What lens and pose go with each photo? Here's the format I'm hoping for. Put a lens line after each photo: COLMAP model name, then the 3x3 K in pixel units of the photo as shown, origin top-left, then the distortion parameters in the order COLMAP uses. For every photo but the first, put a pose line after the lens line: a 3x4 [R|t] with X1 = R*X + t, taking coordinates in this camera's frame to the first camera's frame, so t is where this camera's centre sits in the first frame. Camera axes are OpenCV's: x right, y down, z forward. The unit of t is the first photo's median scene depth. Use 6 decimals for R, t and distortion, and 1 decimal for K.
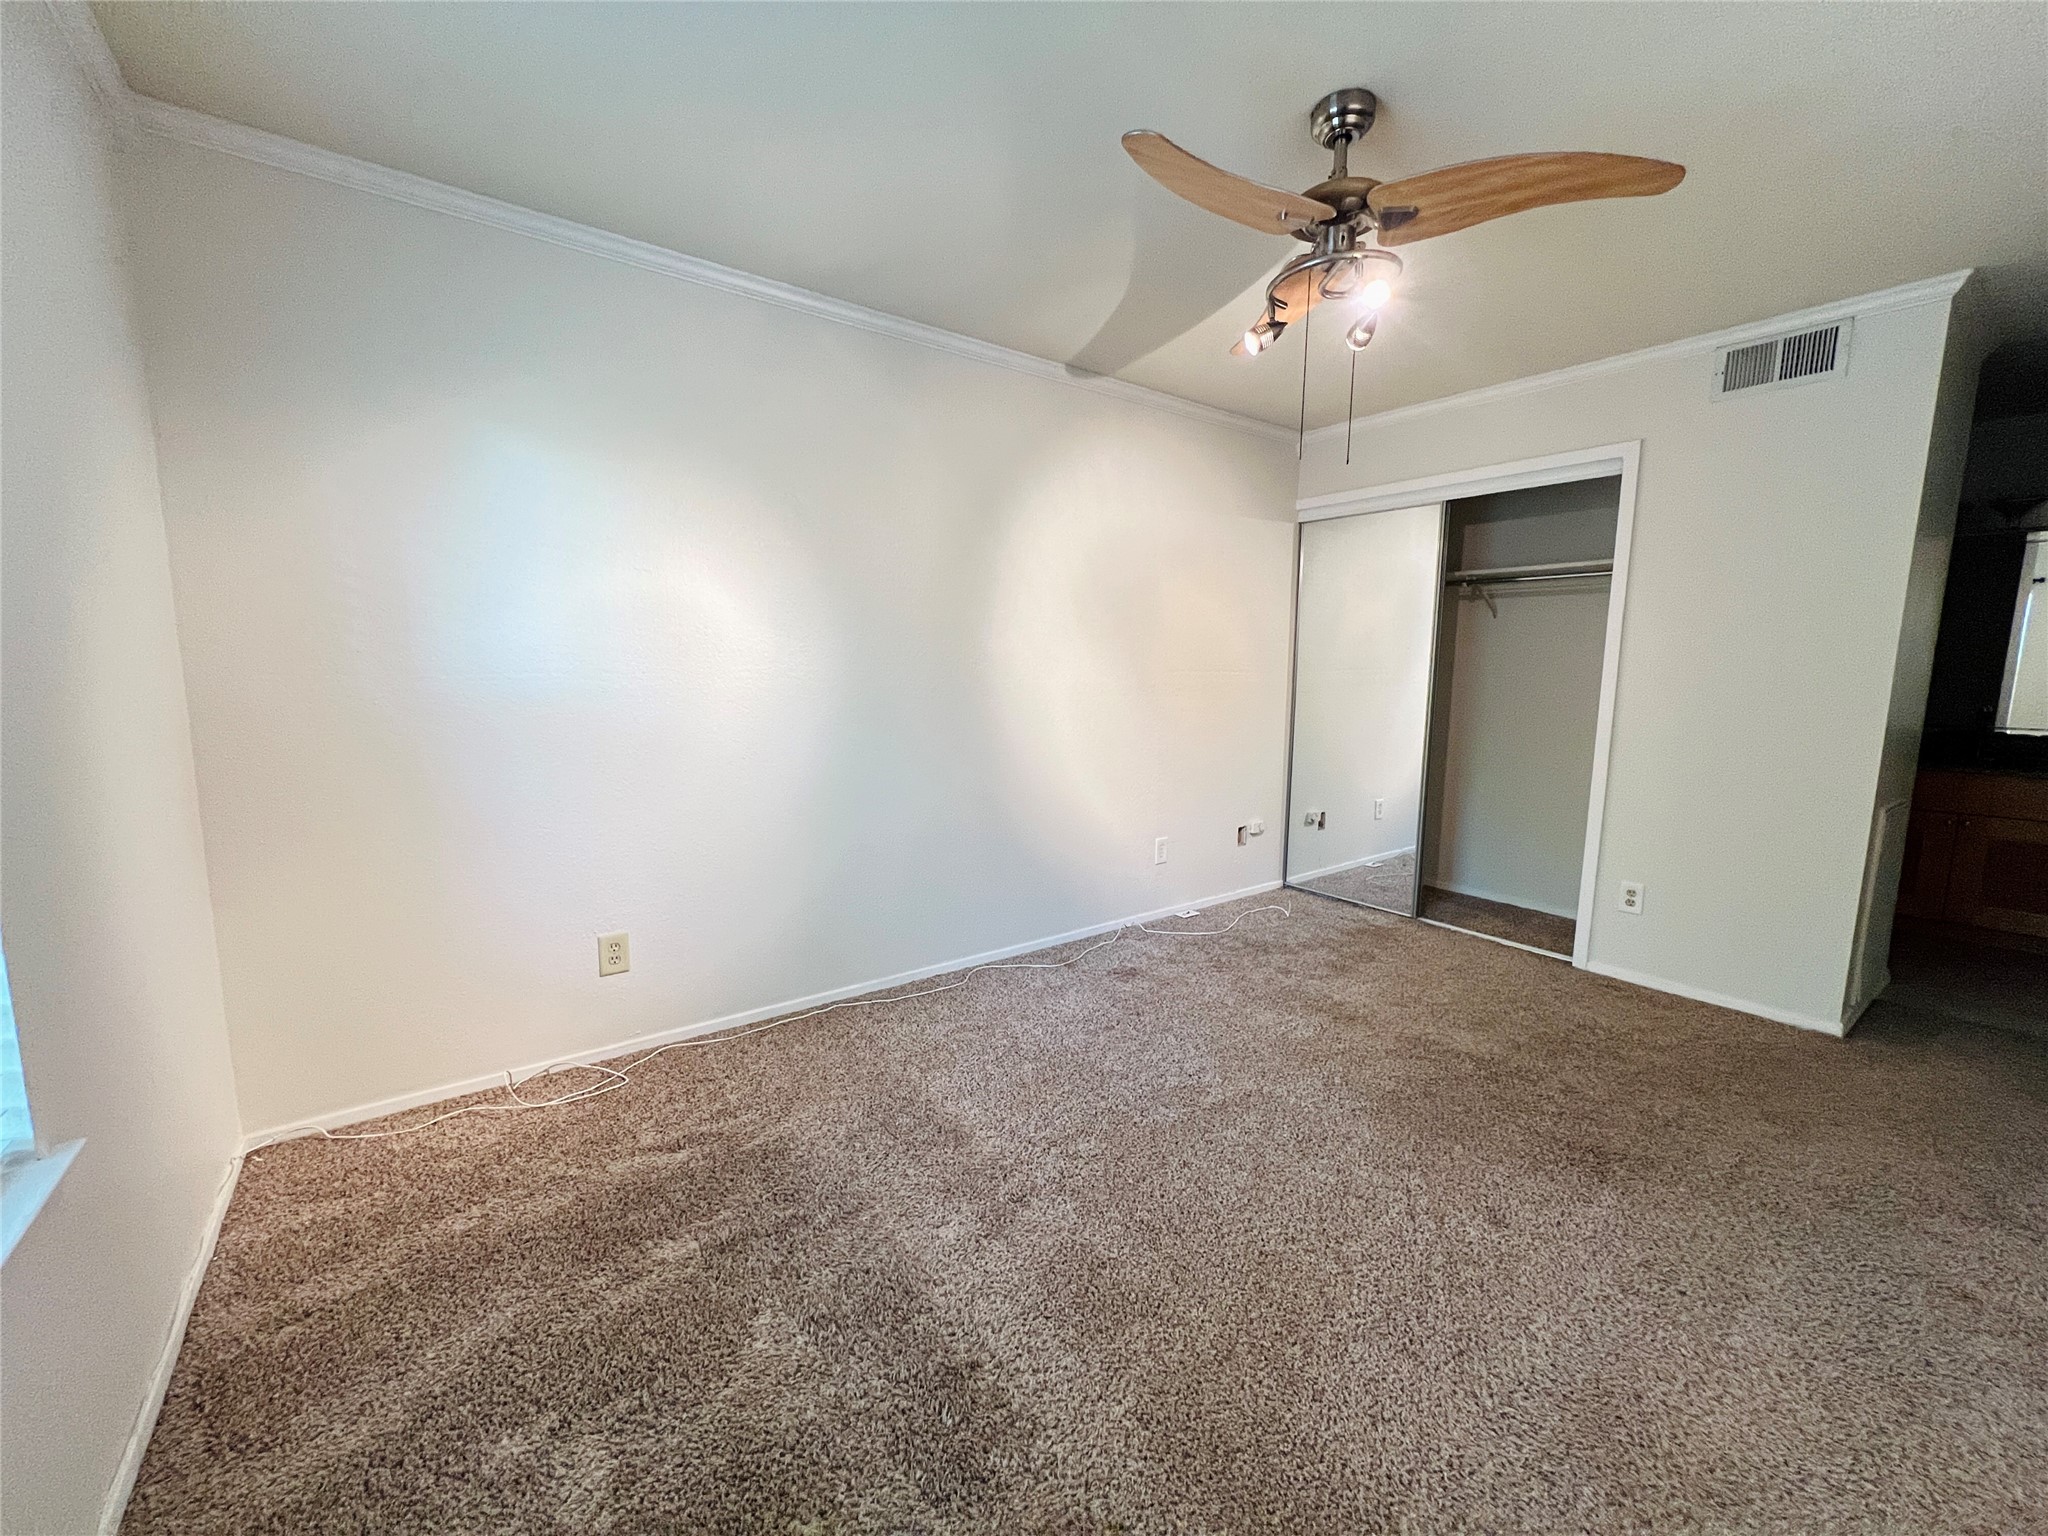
lens RADIAL K [[820.6, 0, 1022.7], [0, 820.6, 769.6], [0, 0, 1]] dist [-0.003047, 0.001081]
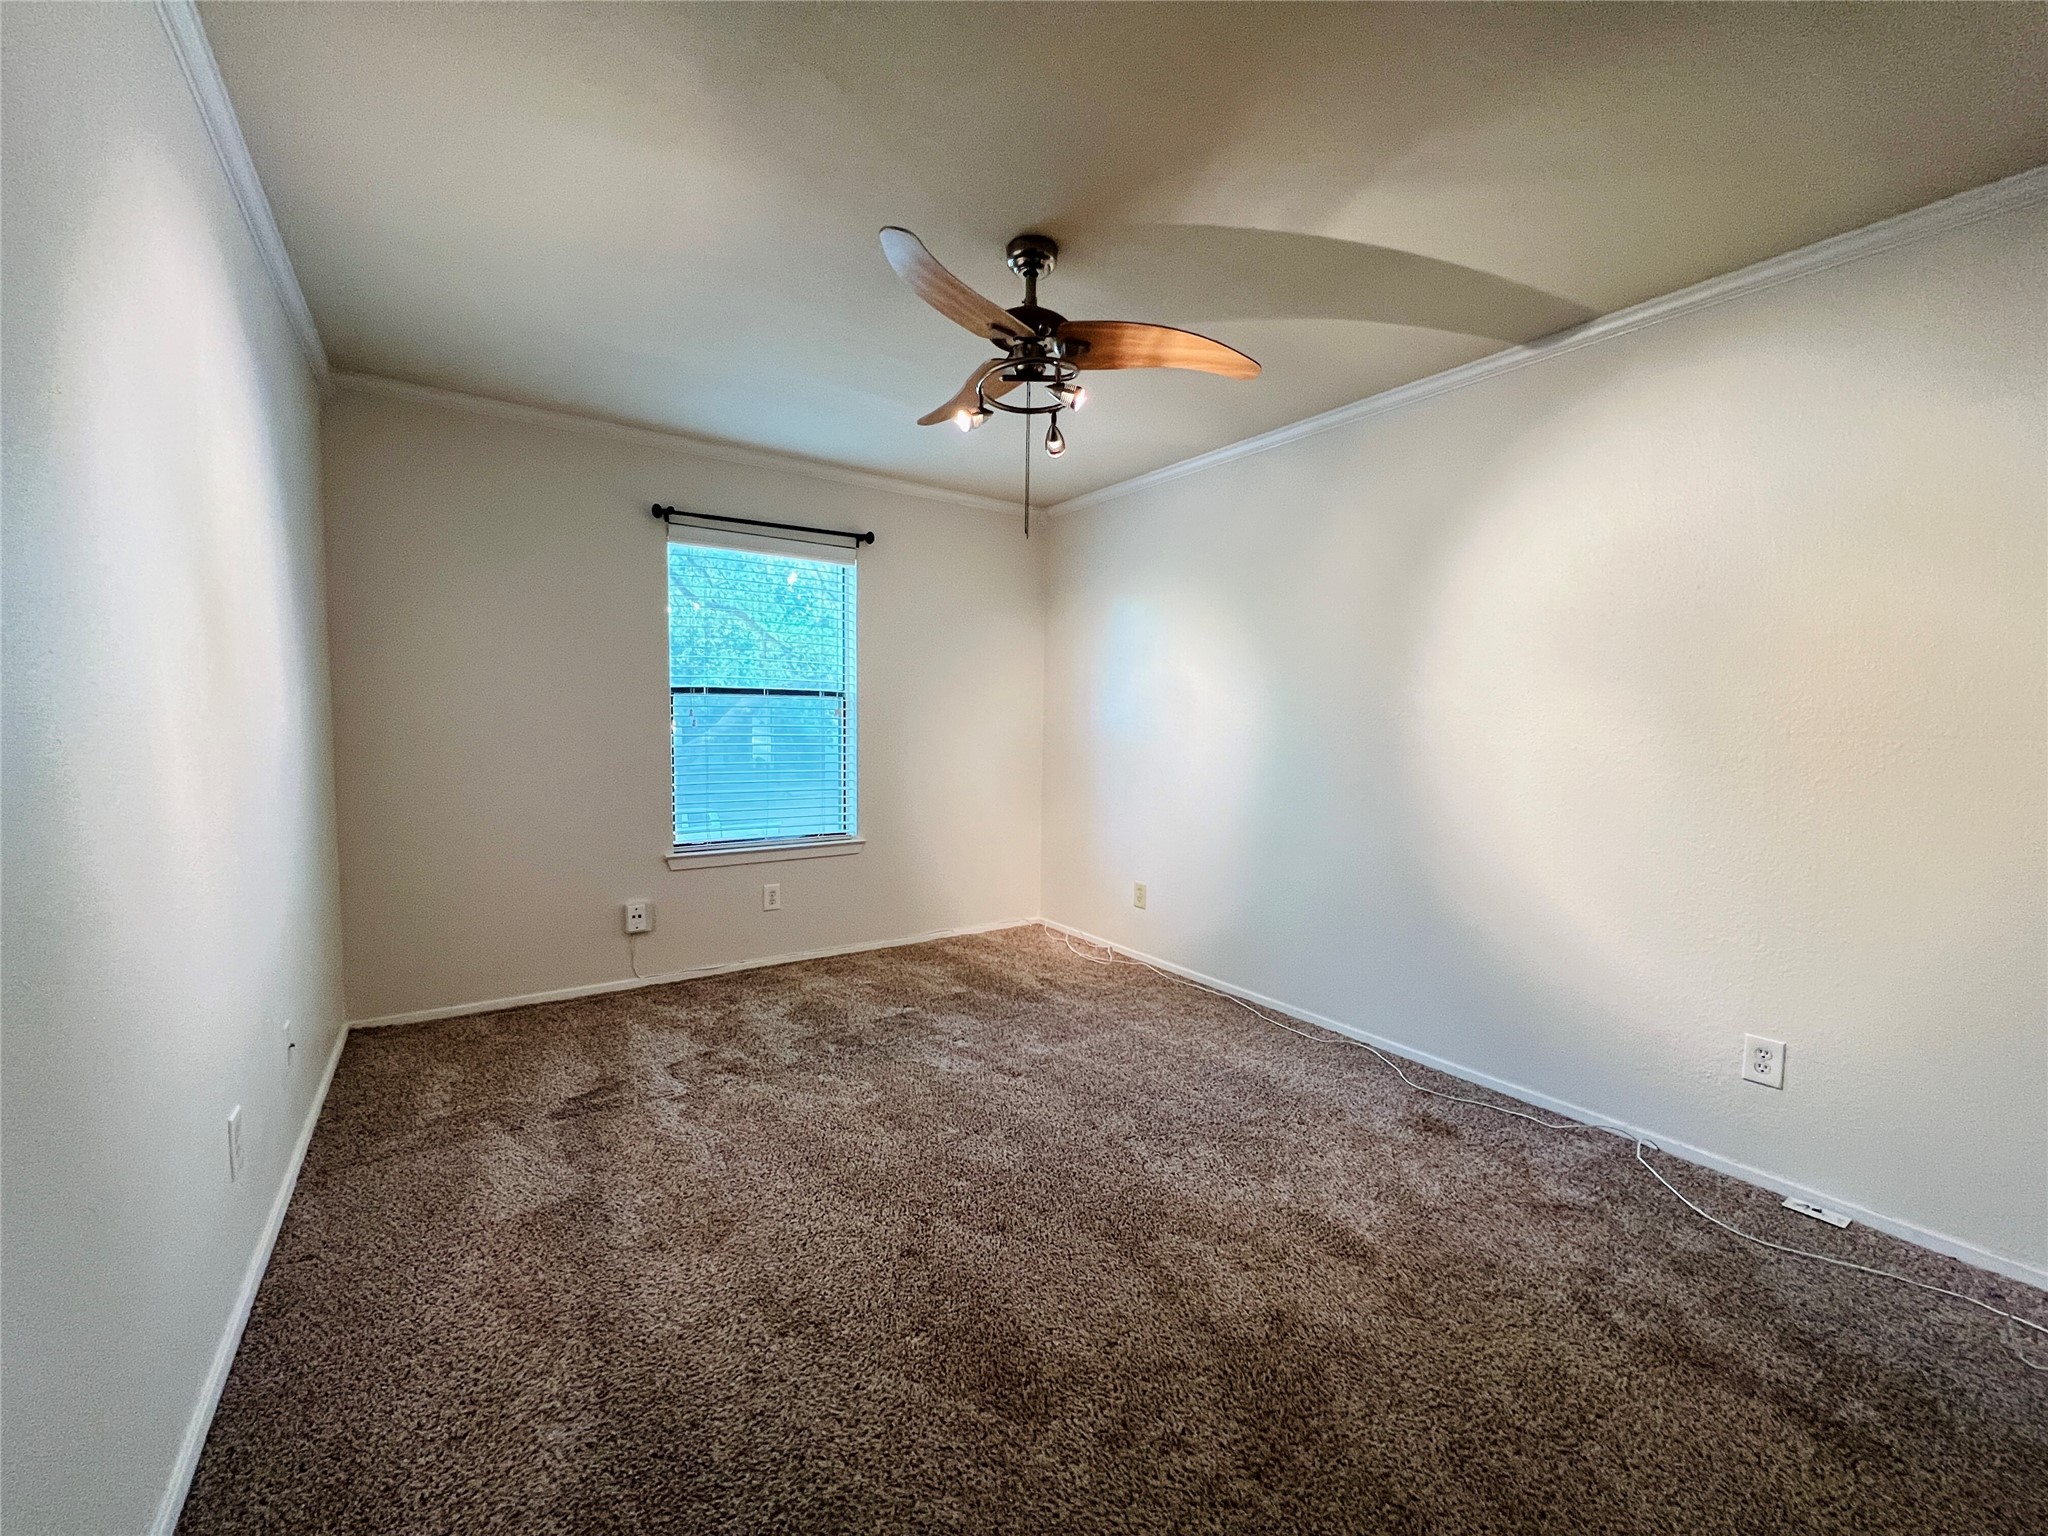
lens RADIAL K [[820.6, 0, 1026.8], [0, 820.6, 766.4], [0, 0, 1]] dist [-0.003047, 0.001081]
pose [[-0.034837, 0.046407, -0.998315, 1.131999], [-0.145248, 0.988080, 0.051000, -0.080038], [0.988782, 0.146780, -0.027681, 0.782757]]
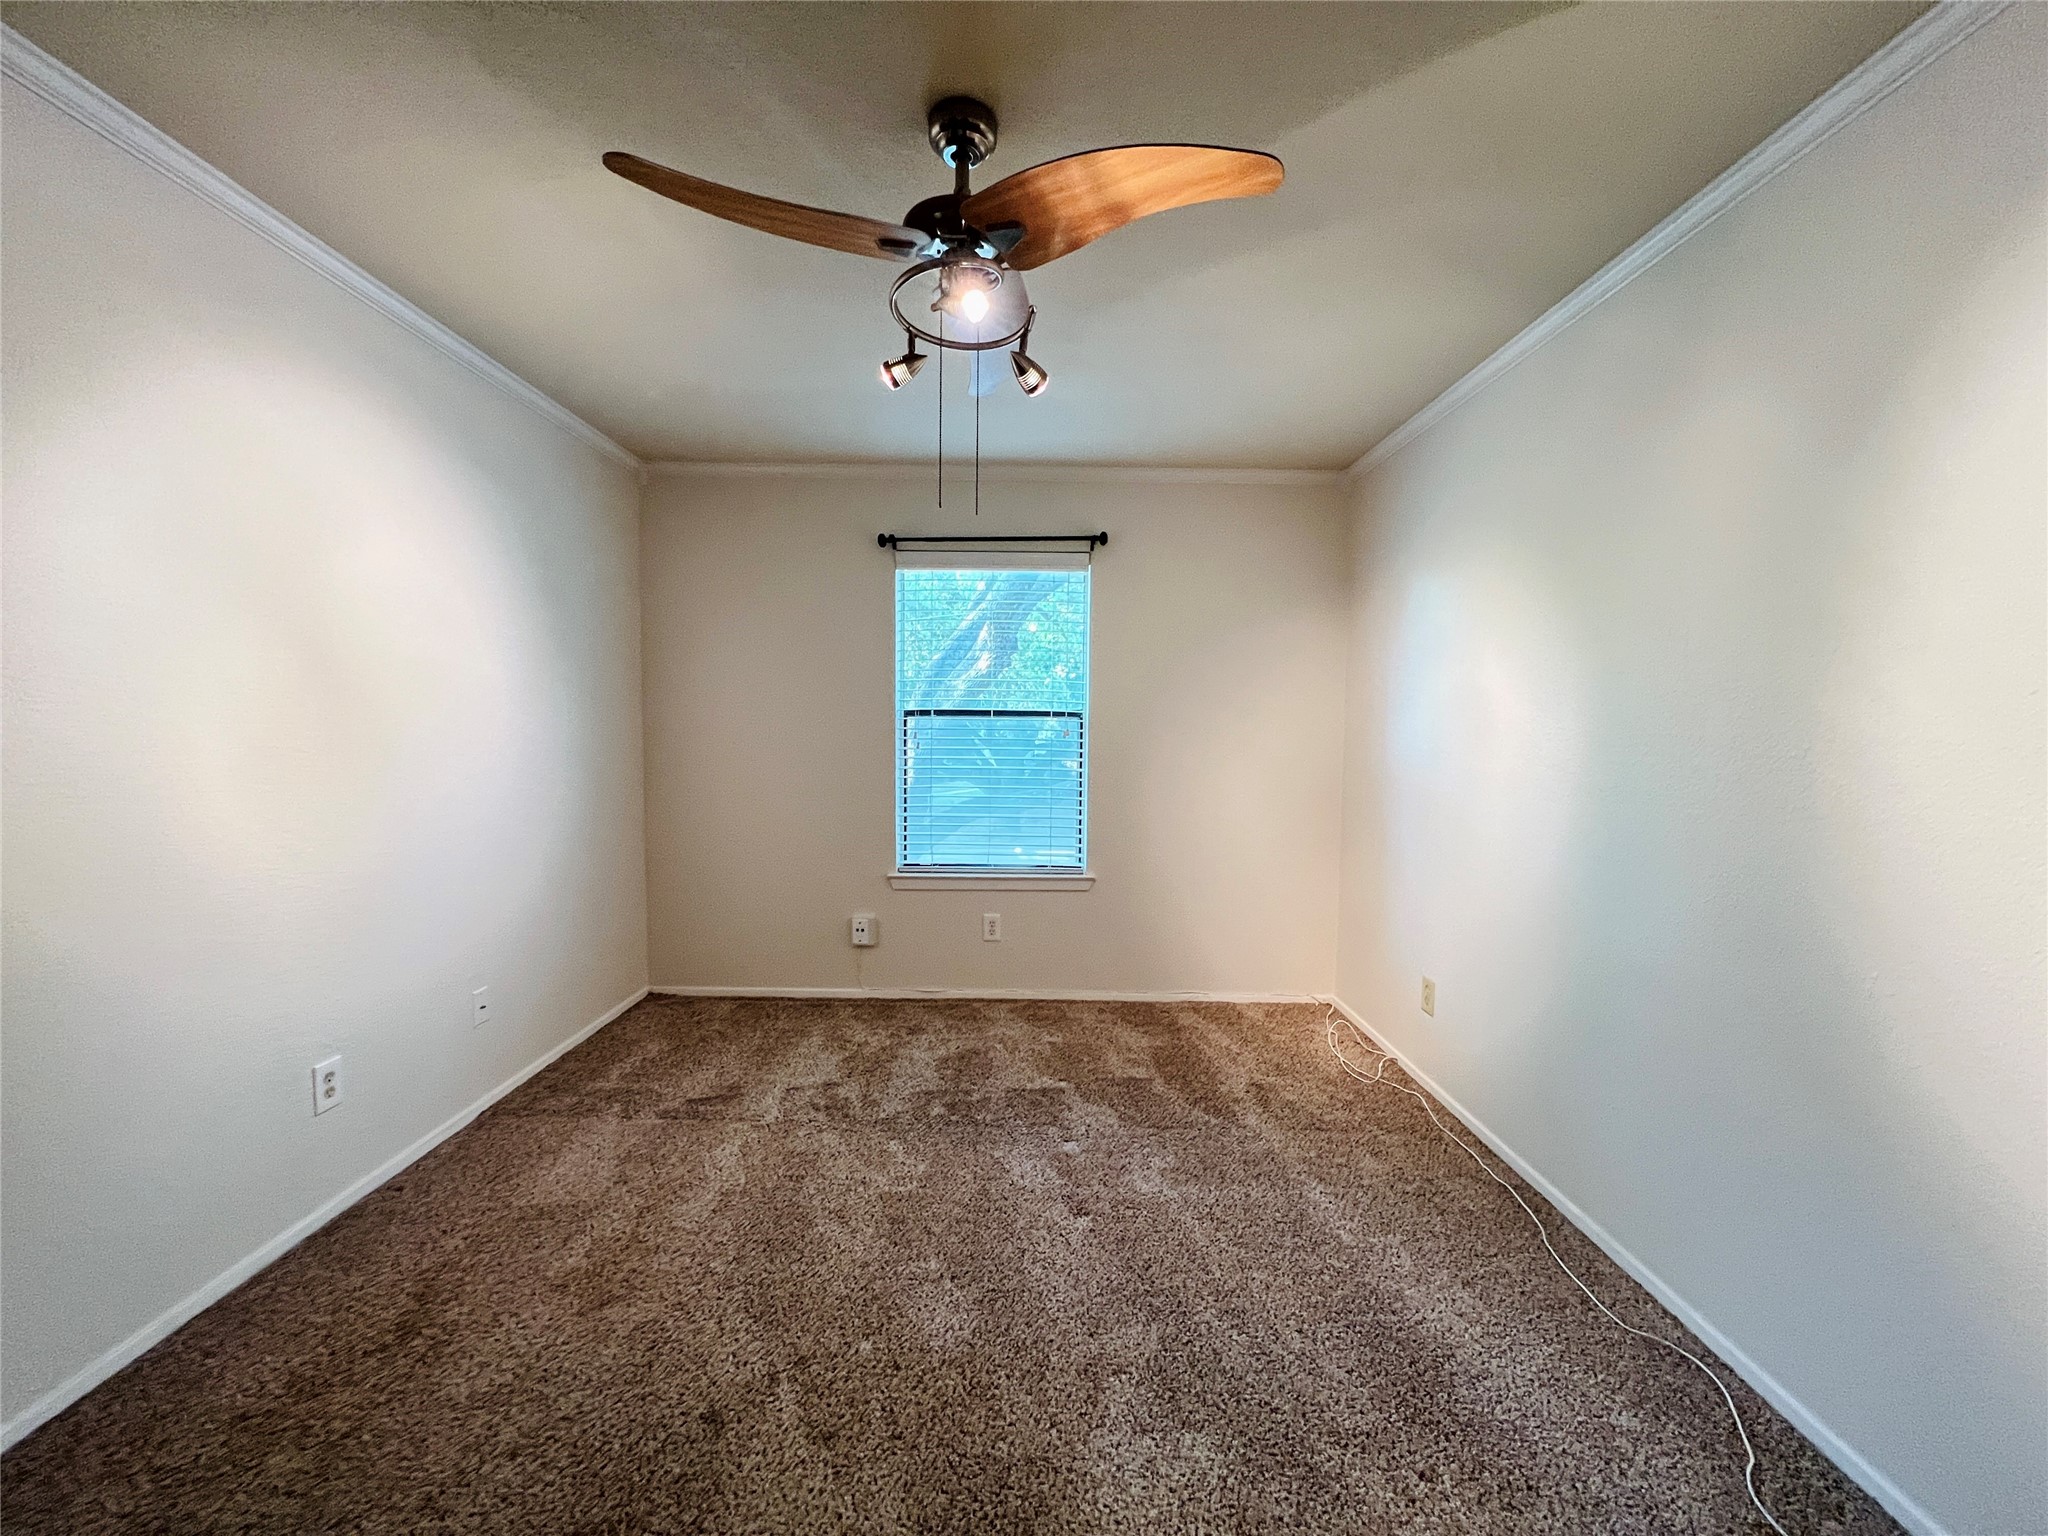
lens RADIAL K [[820.6, 0, 1014.9], [0, 820.6, 770.5], [0, 0, 1]] dist [-0.003047, 0.001081]
pose [[-0.597391, 0.028203, -0.801454, 0.762345], [-0.123016, 0.984331, 0.126333, -0.160725], [0.792459, 0.174062, -0.584561, 1.157428]]
